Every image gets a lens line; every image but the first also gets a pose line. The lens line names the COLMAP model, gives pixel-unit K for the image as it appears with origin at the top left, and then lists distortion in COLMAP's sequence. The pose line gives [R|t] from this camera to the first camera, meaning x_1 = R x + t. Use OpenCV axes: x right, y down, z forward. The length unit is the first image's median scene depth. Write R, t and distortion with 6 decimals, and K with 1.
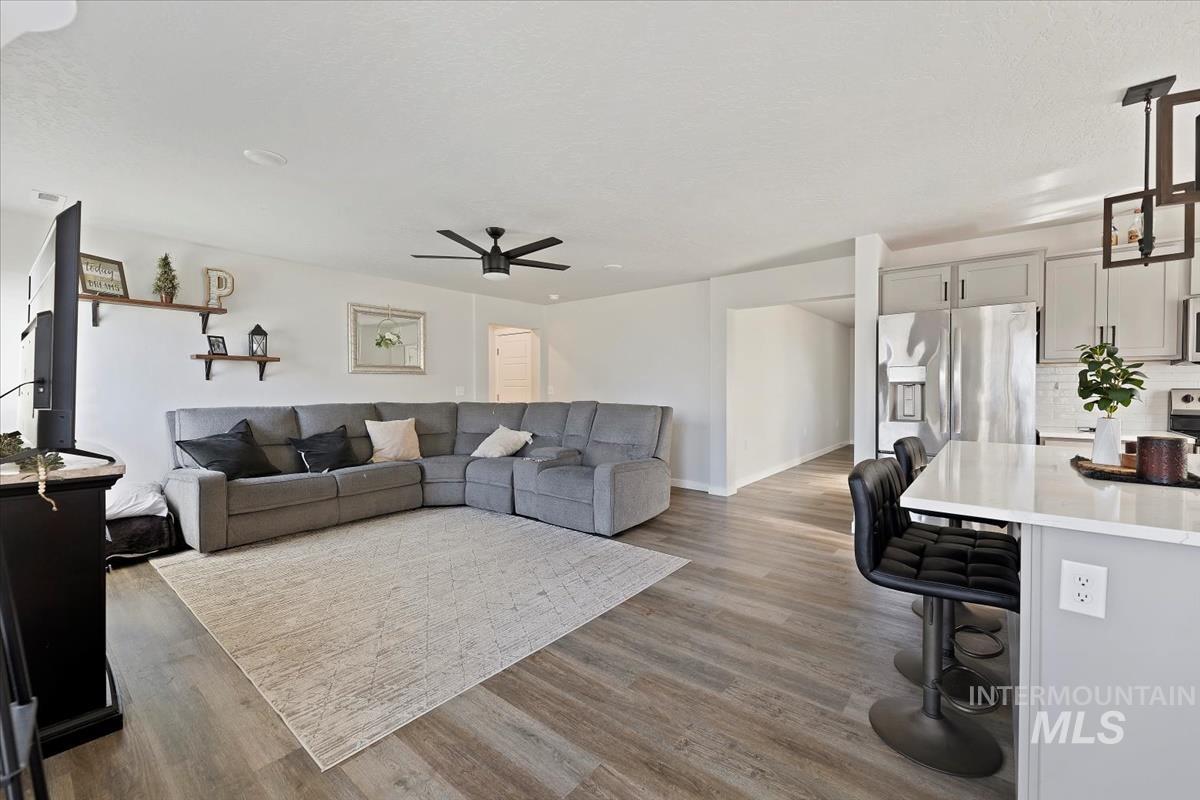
lens RADIAL K [[487.7, 0, 608.0], [0, 487.7, 394.6], [0, 0, 1]] dist [0.004529, 0.000043]
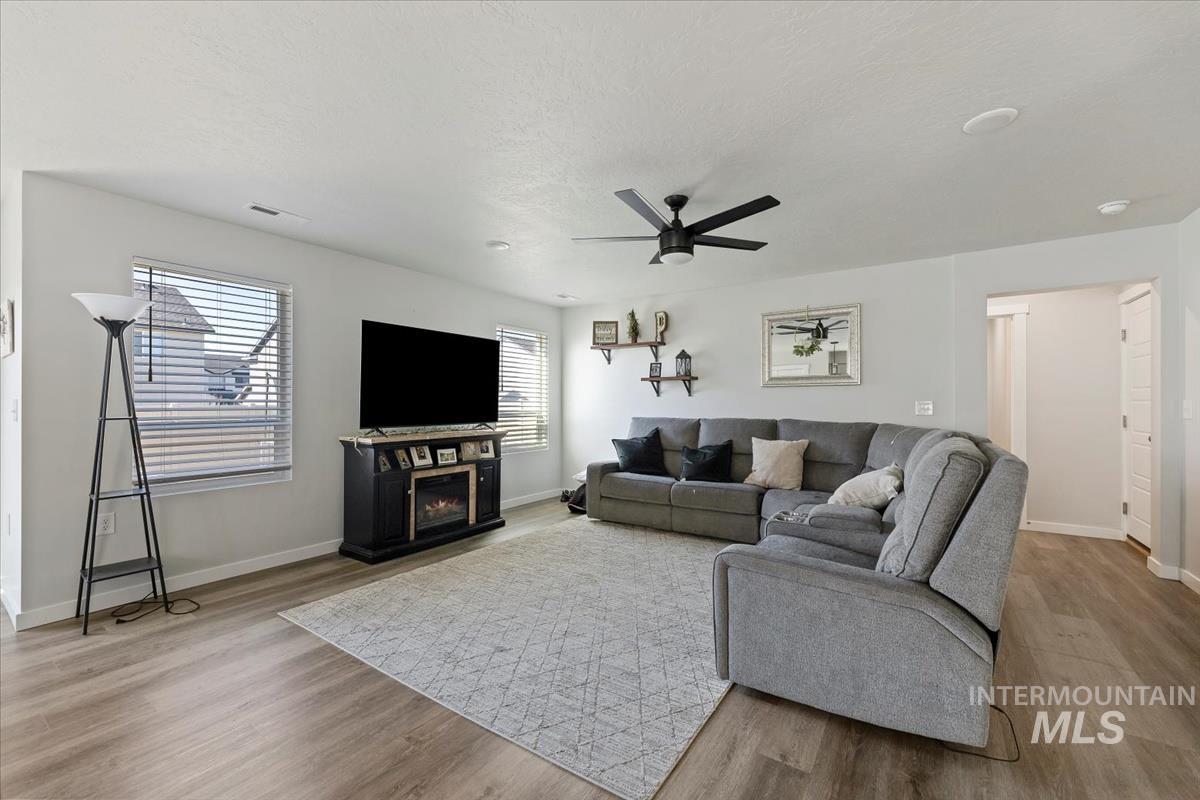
lens RADIAL K [[487.7, 0, 604.9], [0, 487.7, 401.1], [0, 0, 1]] dist [0.004529, 0.000043]
pose [[0.079396, -0.001393, -0.996842, 0.551773], [-0.015482, 0.999877, -0.002631, -0.013305], [0.996723, 0.015642, 0.079365, 0.857195]]
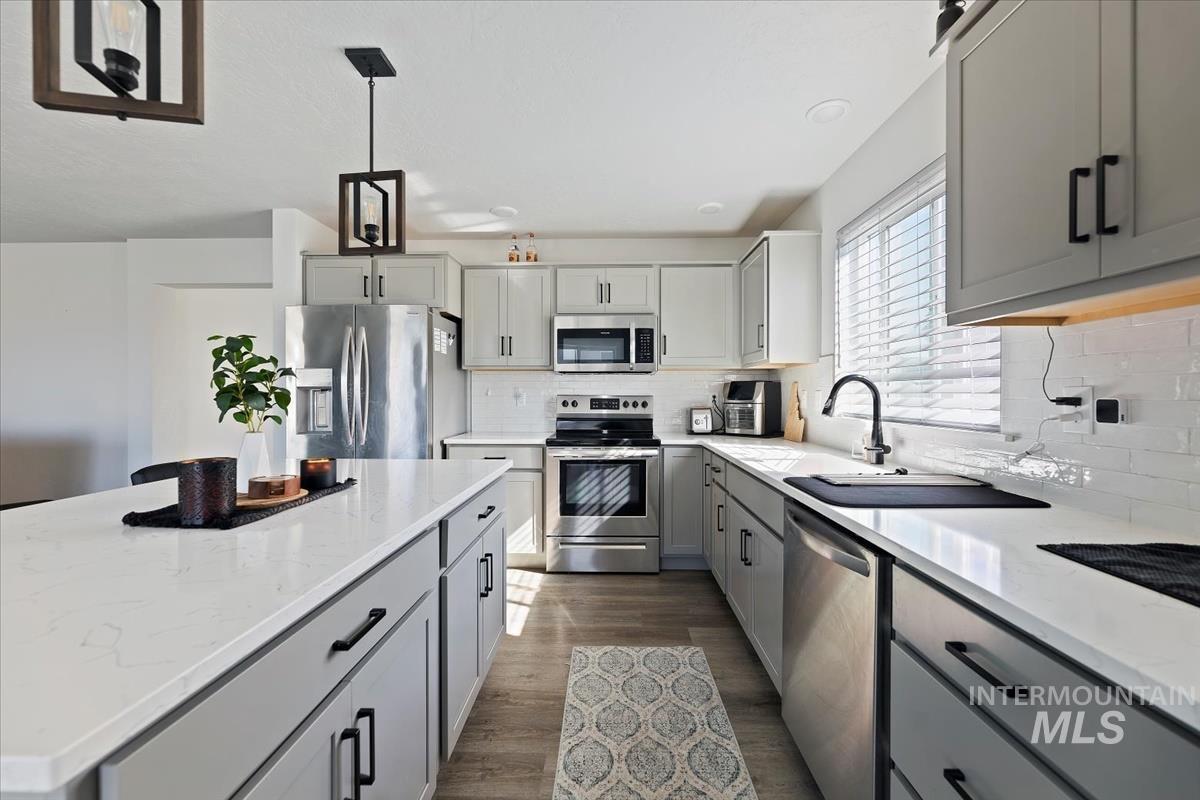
lens RADIAL K [[487.7, 0, 602.0], [0, 487.7, 394.4], [0, 0, 1]] dist [0.004529, 0.000043]
pose [[0.799586, 0.002150, 0.600548, 0.497855], [0.005902, 0.999917, -0.011439, 0.000165], [-0.600523, 0.012691, 0.799507, 0.021125]]
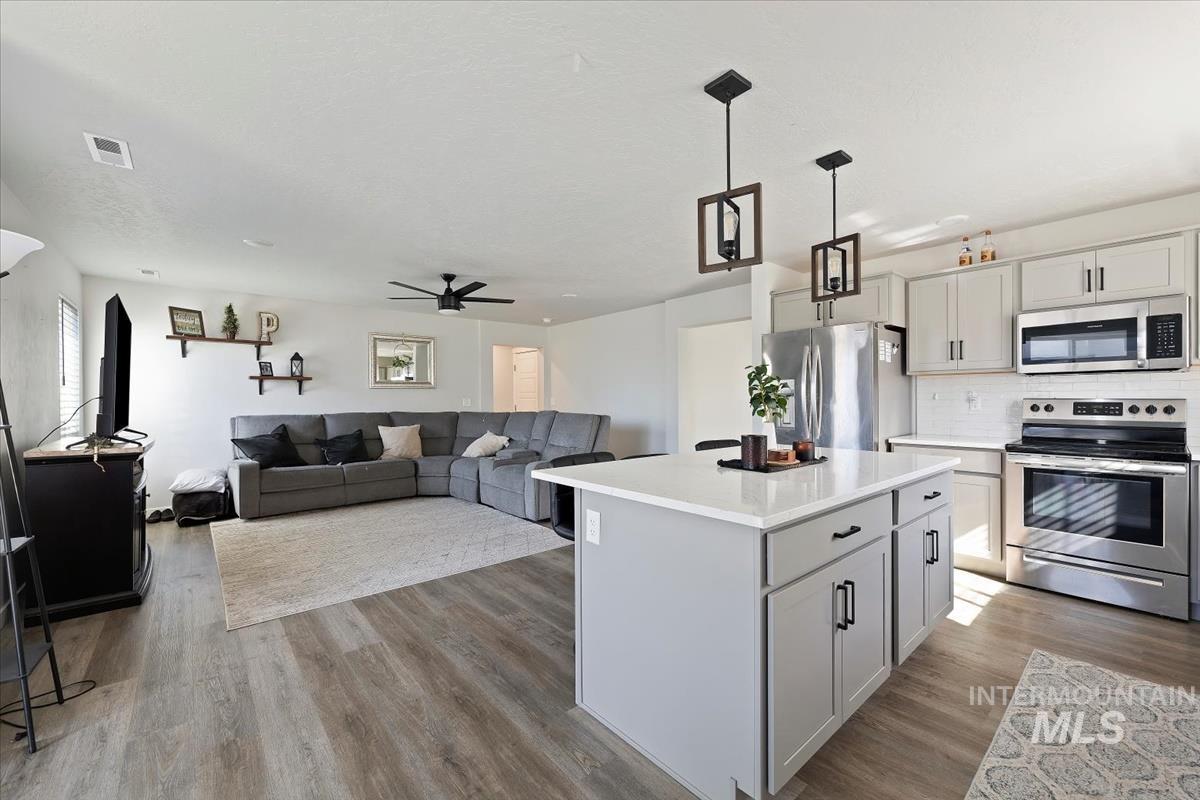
lens RADIAL K [[487.7, 0, 610.5], [0, 487.7, 401.0], [0, 0, 1]] dist [0.004529, 0.000043]
pose [[0.984379, -0.002912, -0.176041, 0.417886], [0.001330, 0.999958, -0.009104, 0.001448], [0.176060, 0.008727, 0.984341, -0.175842]]
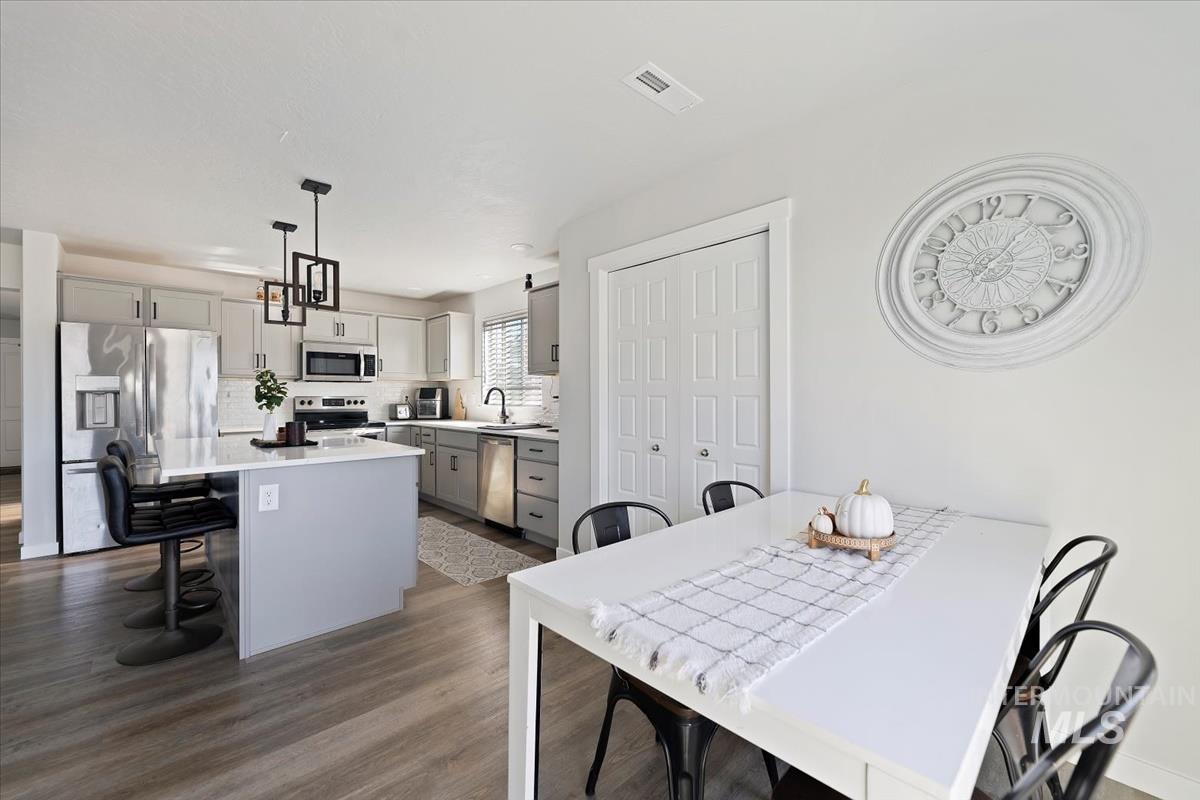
lens RADIAL K [[487.7, 0, 600.8], [0, 487.7, 392.9], [0, 0, 1]] dist [0.004529, 0.000043]
pose [[0.147410, 0.004347, 0.989066, -0.253105], [0.015942, 0.999850, -0.006771, 0.002448], [-0.988947, 0.016765, 0.147319, -0.200197]]
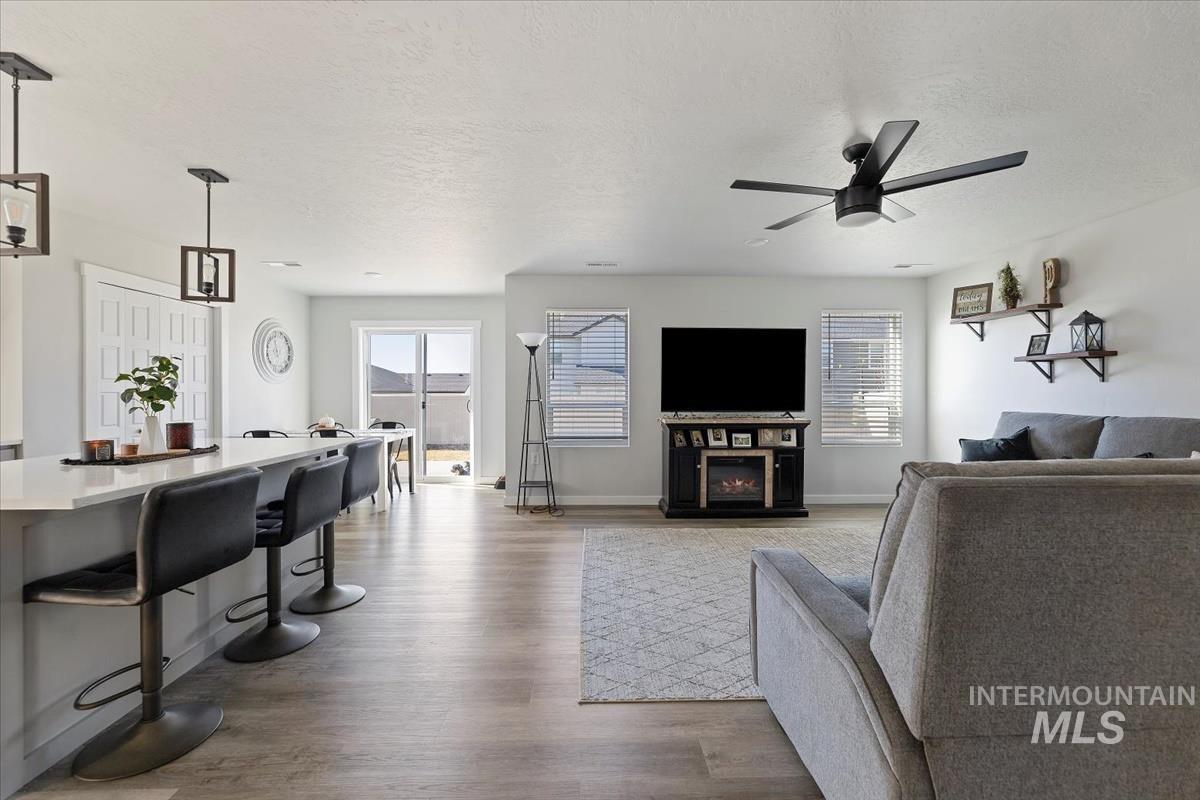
lens RADIAL K [[487.7, 0, 600.8], [0, 487.7, 392.8], [0, 0, 1]] dist [0.004529, 0.000043]
pose [[-0.769848, 0.003471, -0.638218, 0.470356], [-0.007436, 0.999869, 0.014408, -0.020003], [0.638184, 0.015837, -0.769721, 1.330518]]
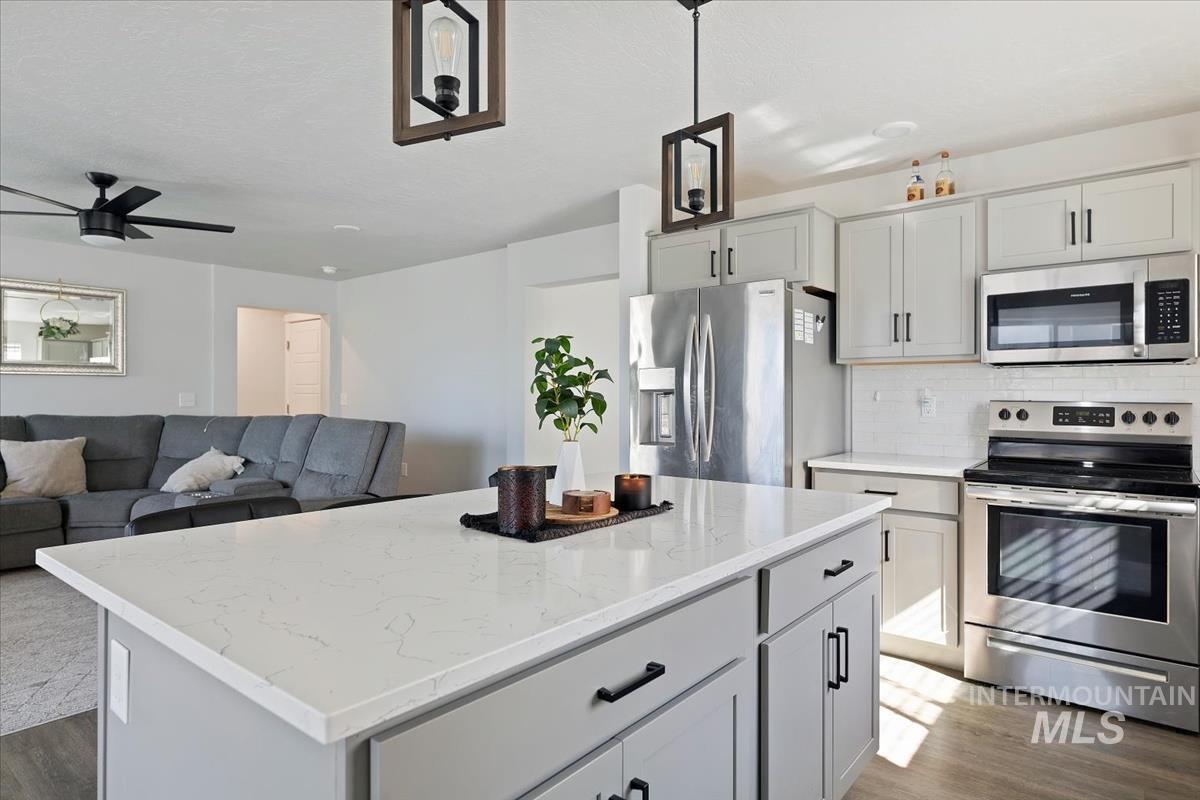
lens RADIAL K [[675.3, 0, 612.3], [0, 675.3, 394.3], [0, 0, 1]] dist [0.008101, -0.003838]
pose [[0.999989, 0.004638, -0.000109, 0.540717], [-0.004639, 0.999847, -0.016870, -0.001745], [0.000031, 0.016870, 0.999858, 0.005393]]
